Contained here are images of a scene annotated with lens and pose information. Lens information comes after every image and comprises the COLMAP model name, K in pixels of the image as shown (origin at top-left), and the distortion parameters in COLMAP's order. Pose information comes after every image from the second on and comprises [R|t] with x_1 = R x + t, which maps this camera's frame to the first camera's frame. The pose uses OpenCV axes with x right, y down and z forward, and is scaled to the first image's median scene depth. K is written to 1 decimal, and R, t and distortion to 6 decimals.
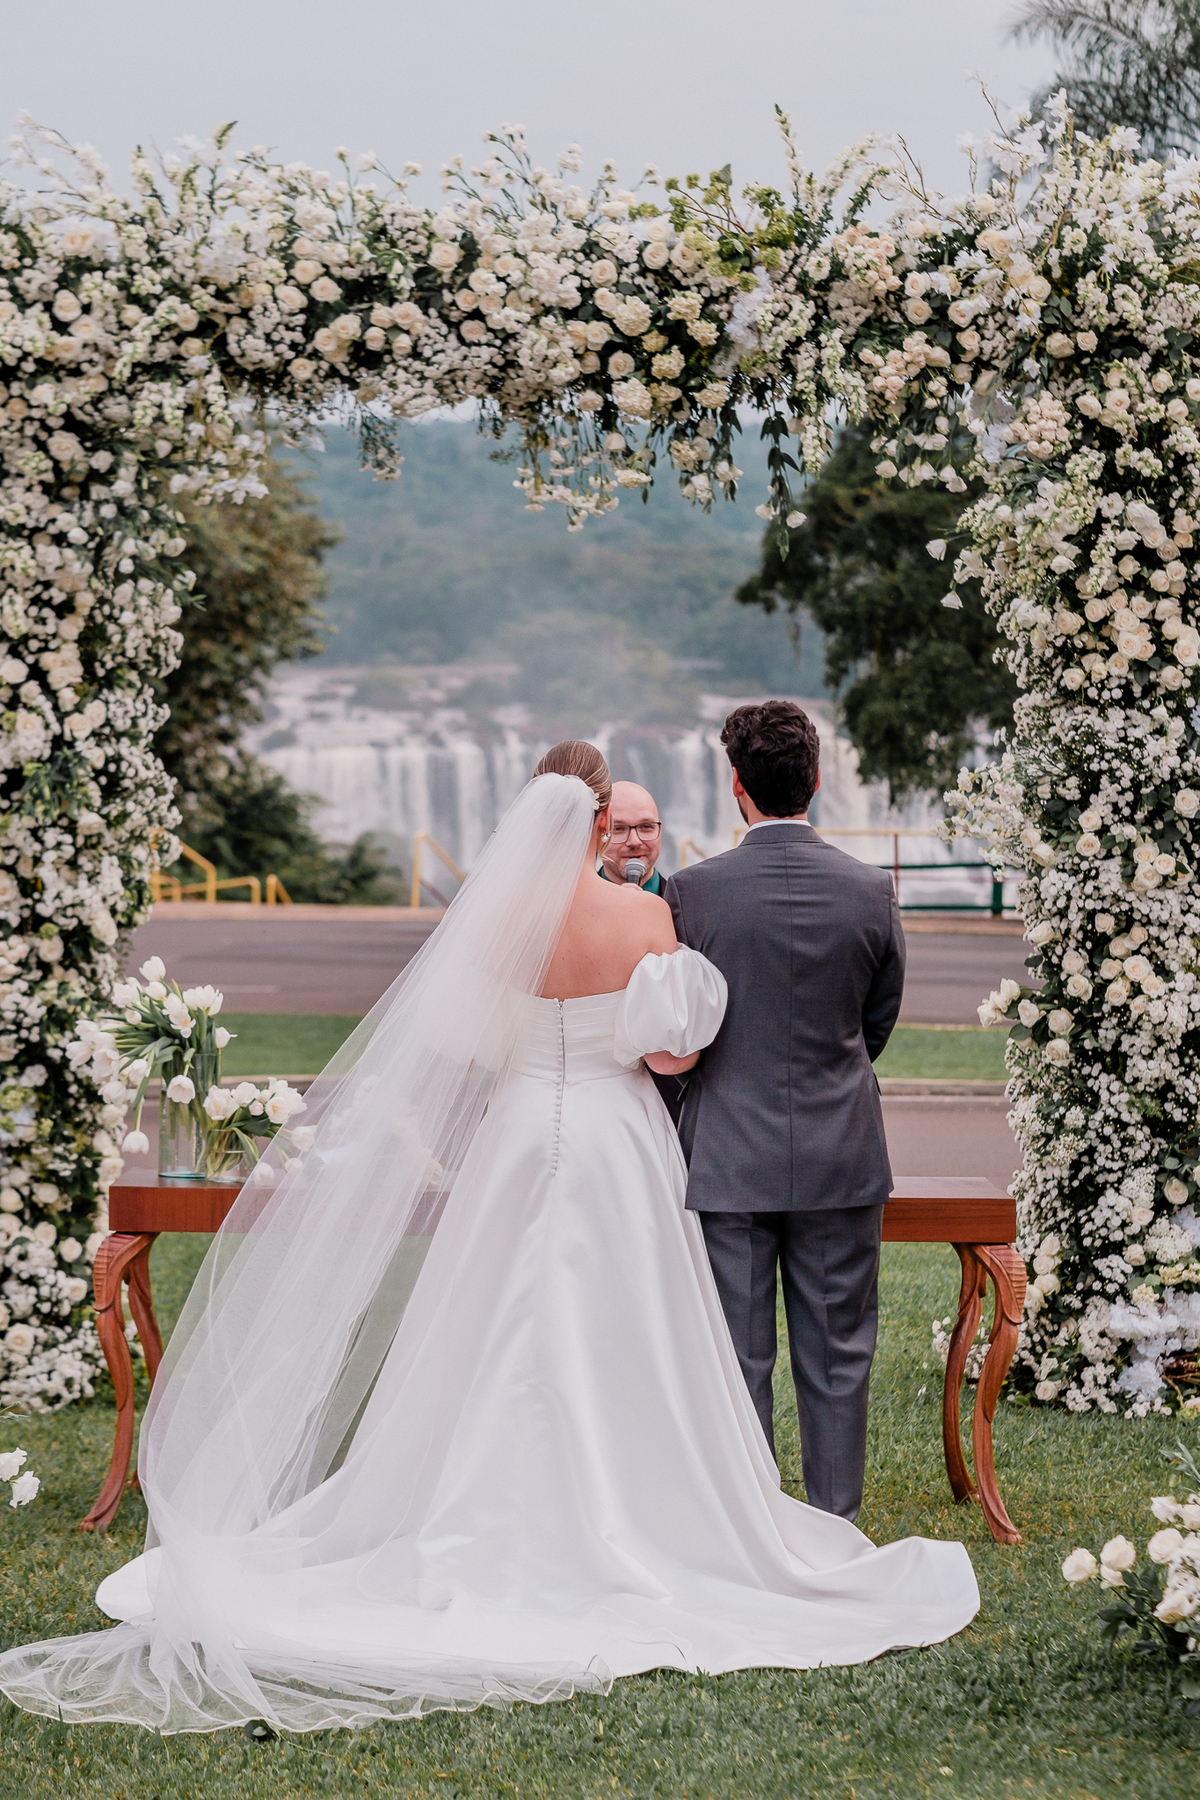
lens RADIAL K [[4741.2, 0, 600.0], [0, 4741.2, 900.0], [0, 0, 1]] dist [0.165402, 0.414766]
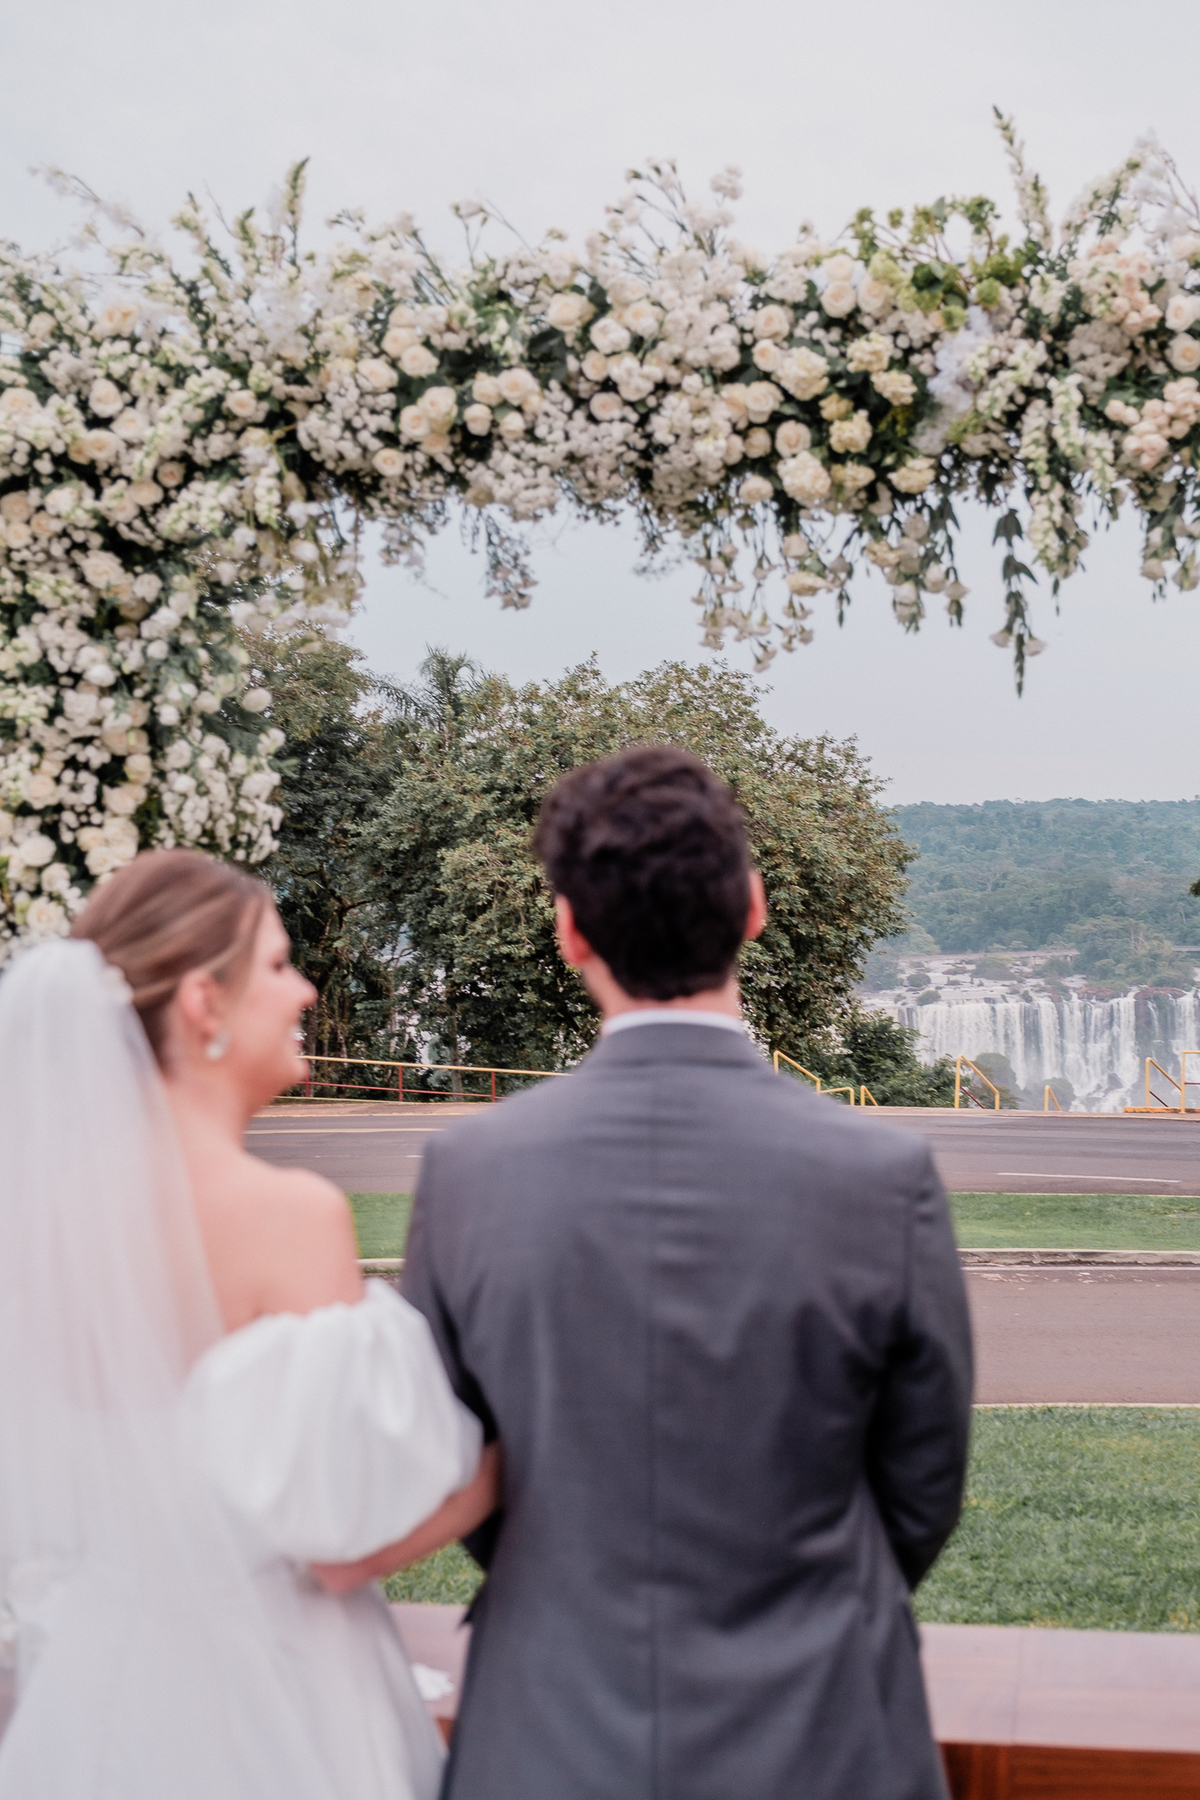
lens RADIAL K [[2936.9, 0, 601.2], [0, 2936.9, 900.0], [0, 0, 1]] dist [-0.034142, -0.002818]
pose [[0.984111, -0.010295, -0.177258, 0.056862], [-0.001610, 0.997759, -0.066887, -0.007122], [0.177549, 0.066109, 0.981889, 0.535314]]
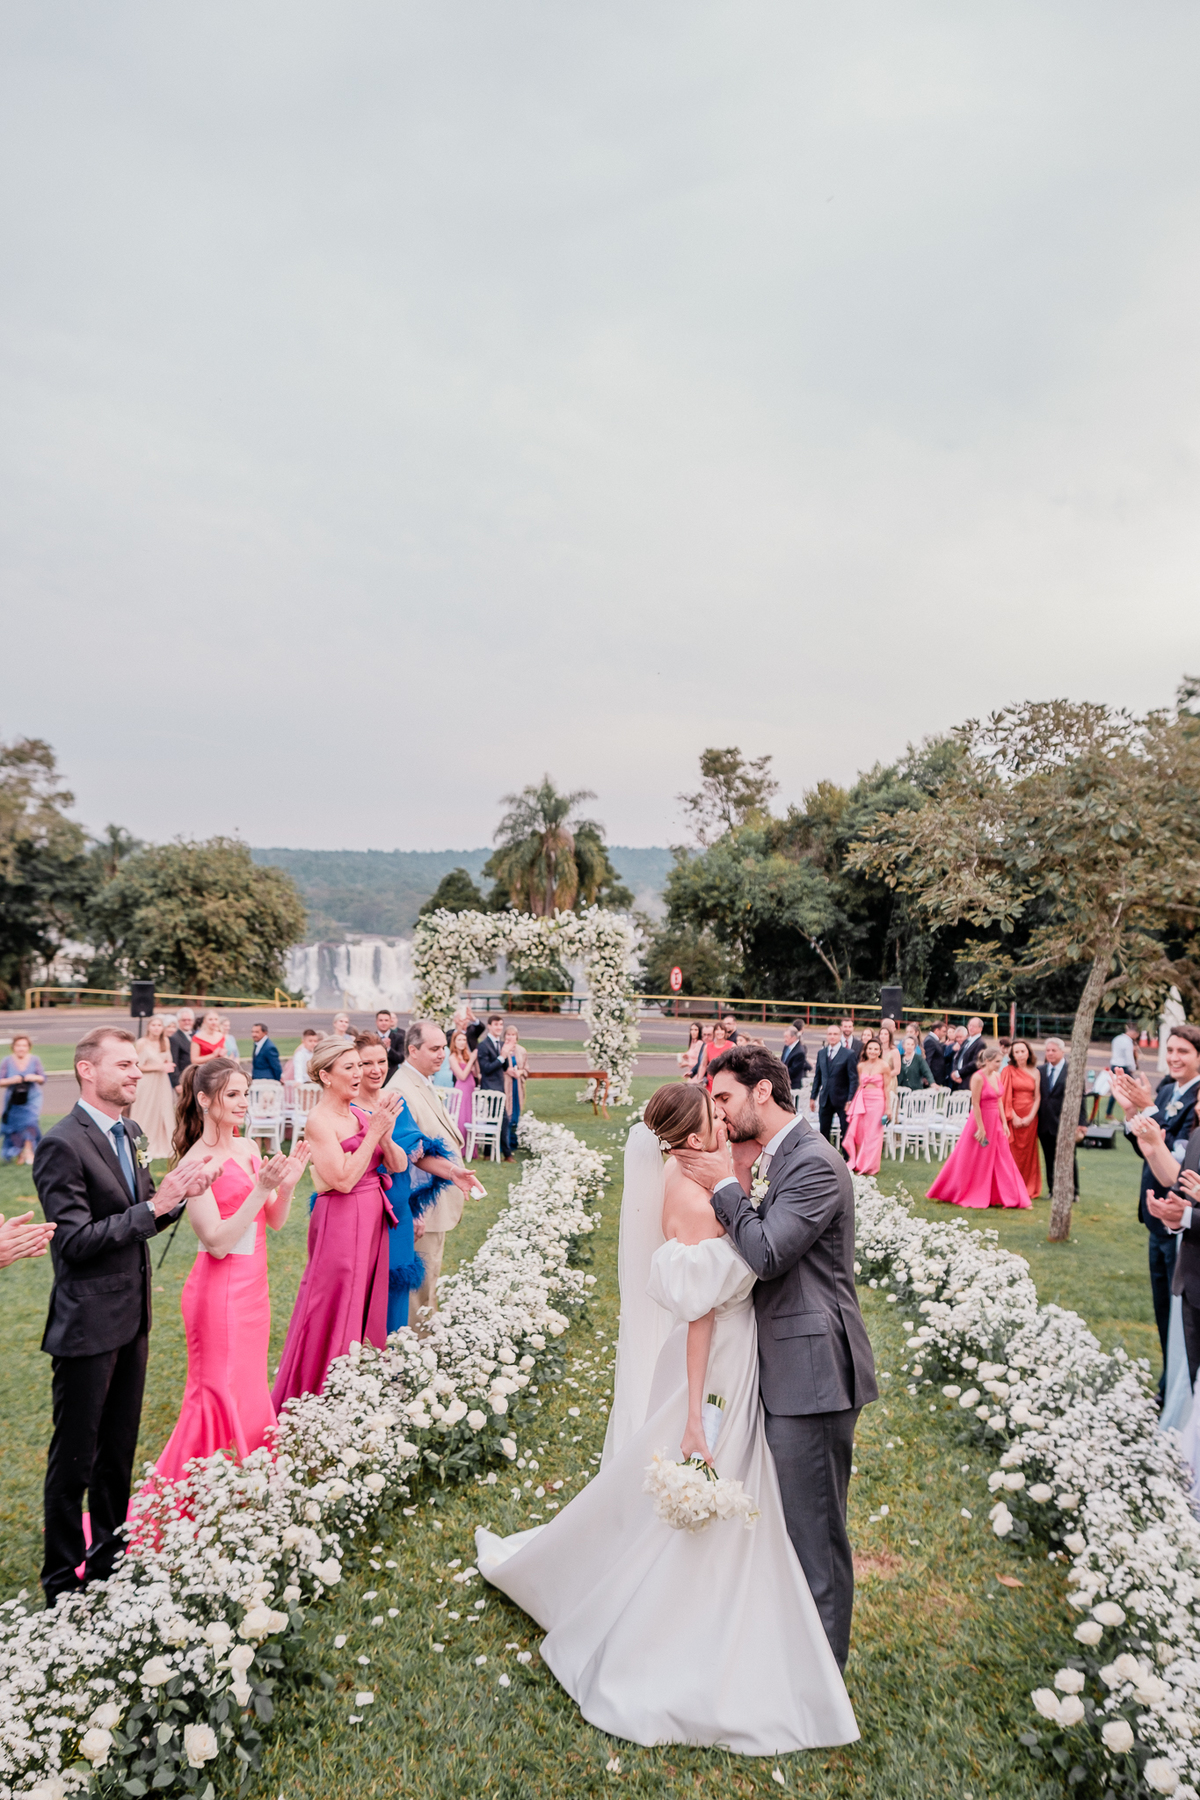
lens RADIAL K [[1399.7, 0, 600.0], [0, 1399.7, 900.0], [0, 0, 1]] dist [-0.002989, 0.000108]
pose [[0.980283, 0.010564, 0.197316, -0.288284], [0.002887, 0.997697, -0.067761, -0.045631], [-0.197577, 0.066995, 0.977995, -0.925271]]
